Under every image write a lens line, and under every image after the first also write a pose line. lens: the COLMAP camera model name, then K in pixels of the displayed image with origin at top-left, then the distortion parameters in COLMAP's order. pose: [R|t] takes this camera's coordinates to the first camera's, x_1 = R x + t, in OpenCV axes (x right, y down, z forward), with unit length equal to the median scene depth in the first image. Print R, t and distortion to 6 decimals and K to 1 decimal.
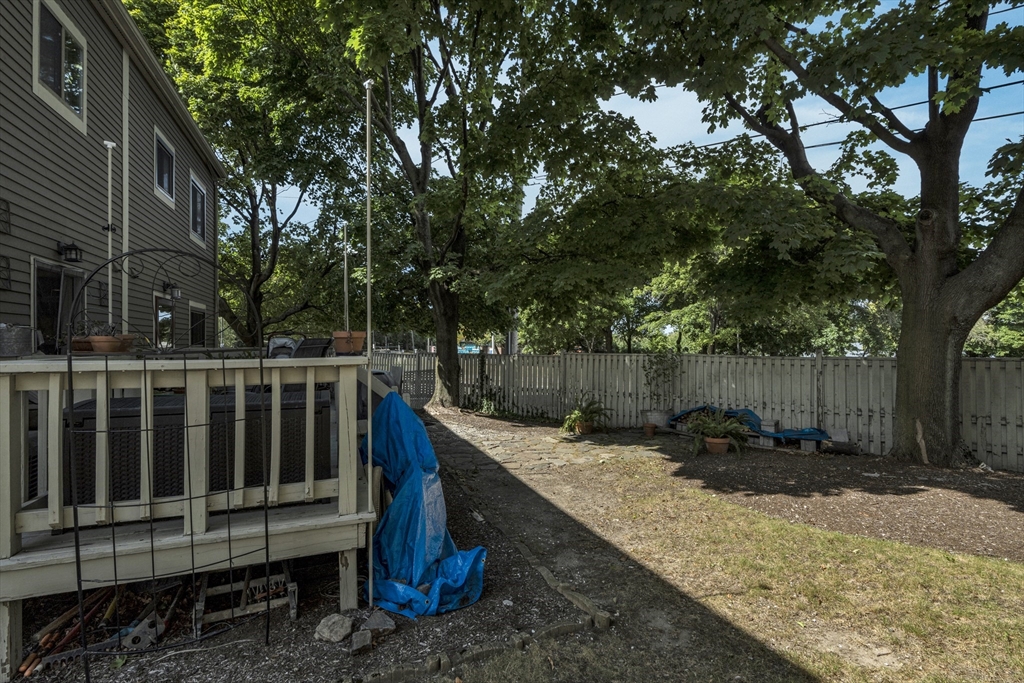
lens RADIAL K [[460.8, 0, 522.7], [0, 460.8, 340.9], [0, 0, 1]] dist [-0.004561, 0.003267]
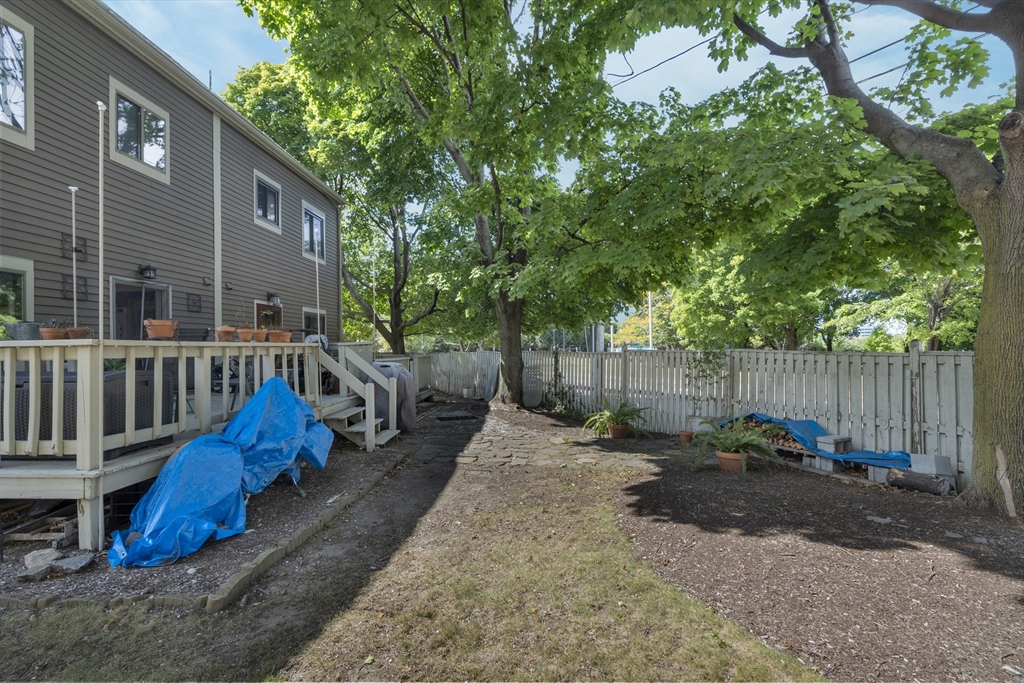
lens RADIAL K [[460.8, 0, 516.6], [0, 460.8, 346.3], [0, 0, 1]] dist [-0.004561, 0.003267]
pose [[0.919680, -0.003883, -0.392650, 0.402475], [0.006853, 0.999958, 0.006162, 0.019614], [0.392610, -0.008358, 0.919667, 0.123151]]
